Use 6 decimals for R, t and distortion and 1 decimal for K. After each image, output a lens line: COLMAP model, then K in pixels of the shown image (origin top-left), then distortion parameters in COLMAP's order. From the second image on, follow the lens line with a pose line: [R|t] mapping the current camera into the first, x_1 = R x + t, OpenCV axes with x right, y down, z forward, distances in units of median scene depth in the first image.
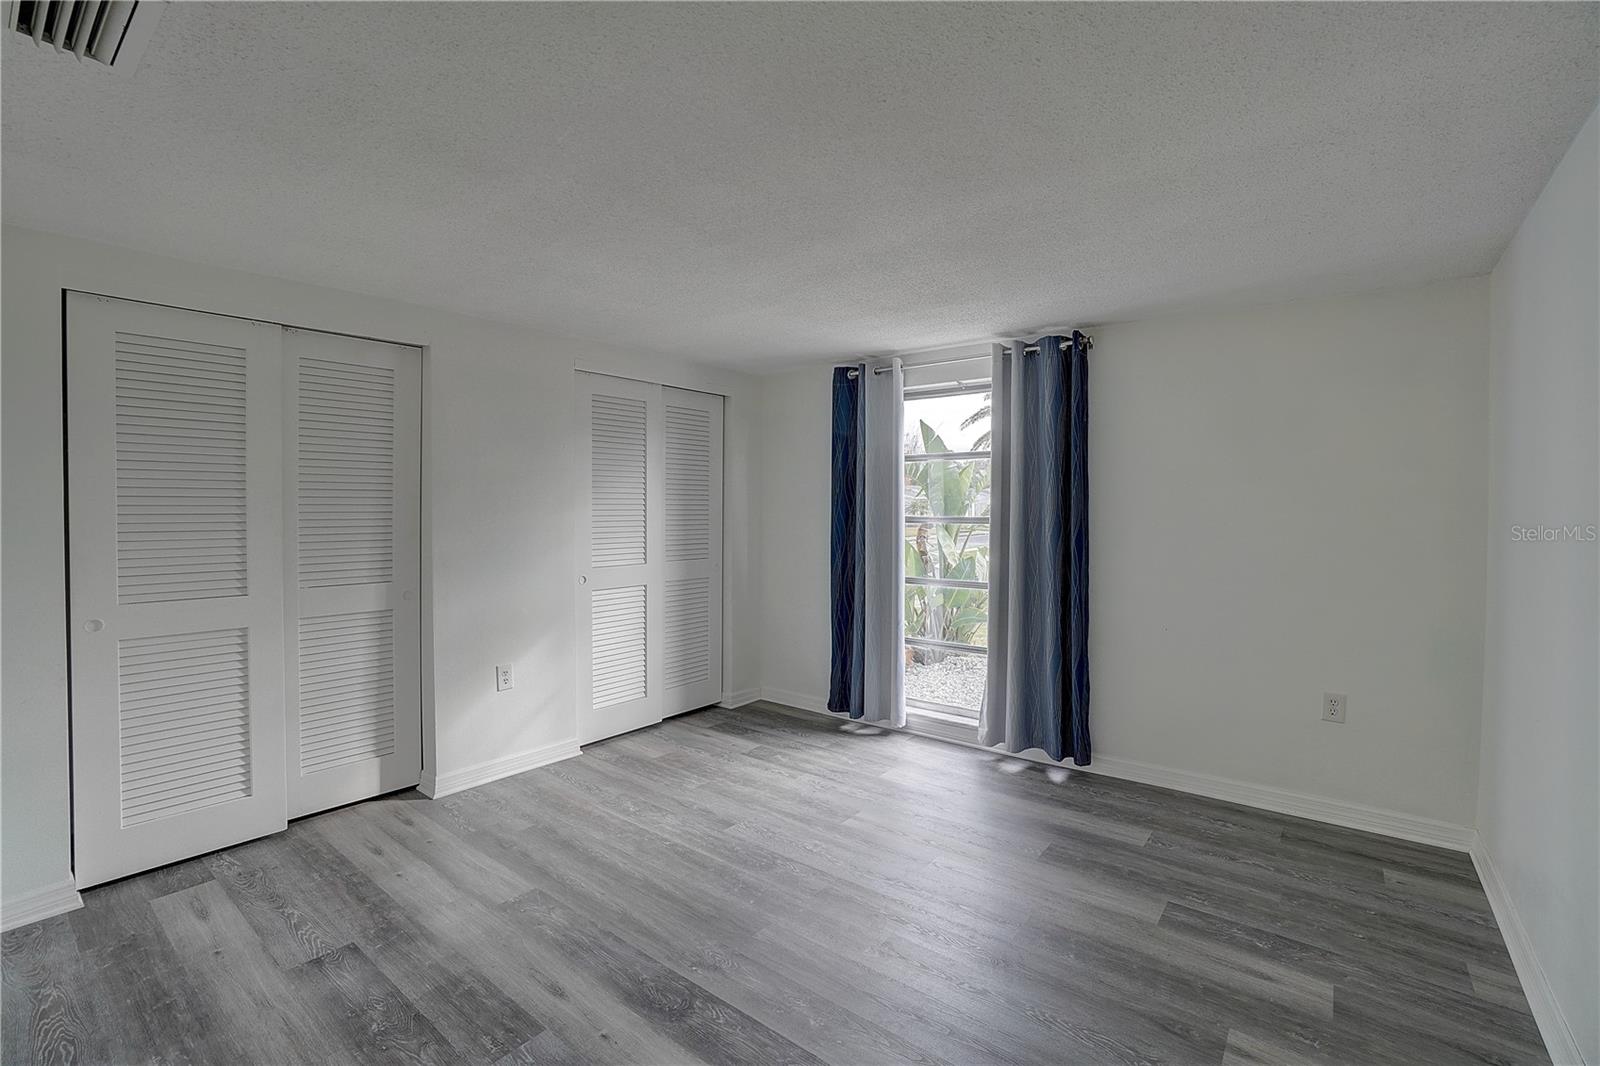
lens RADIAL K [[706.2, 0, 794.0], [0, 706.2, 519.5], [0, 0, 1]] dist [-0.064886, 0.023460]
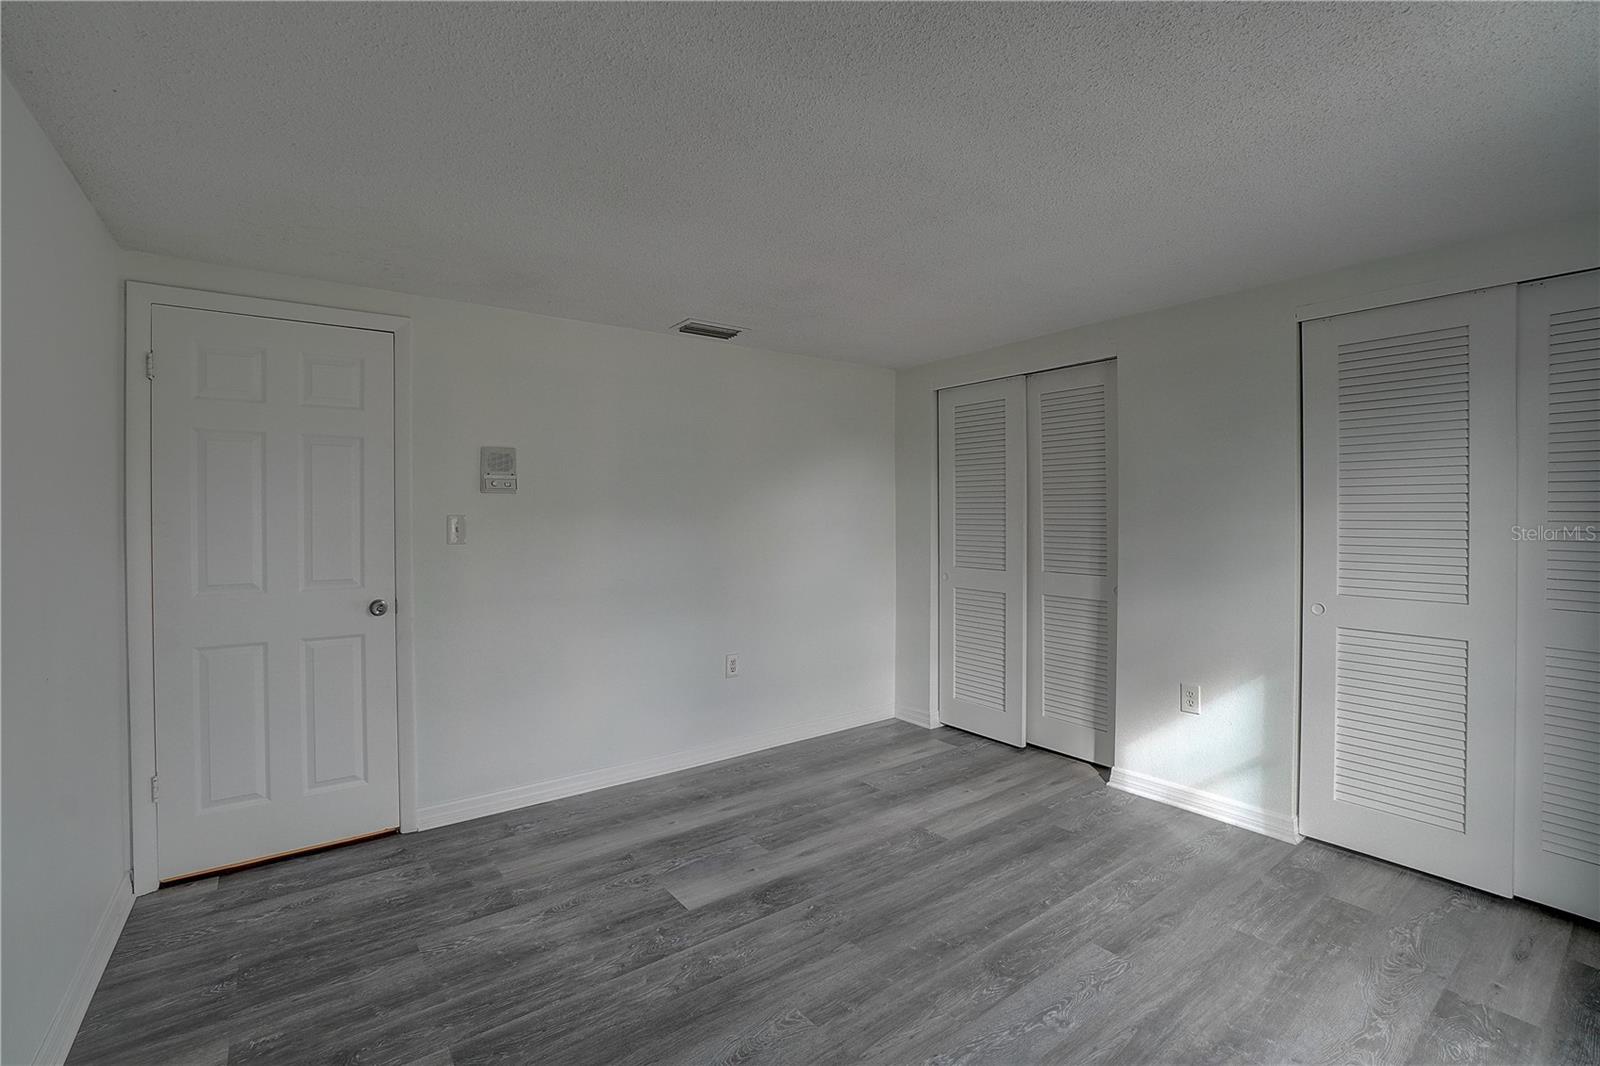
lens RADIAL K [[706.2, 0, 794.0], [0, 706.2, 519.5], [0, 0, 1]] dist [-0.064886, 0.023460]
pose [[-0.251360, 0.006682, -0.967871, 0.733522], [-0.018467, 0.999761, 0.011698, -0.005448], [0.967717, 0.020814, -0.251177, 0.938748]]
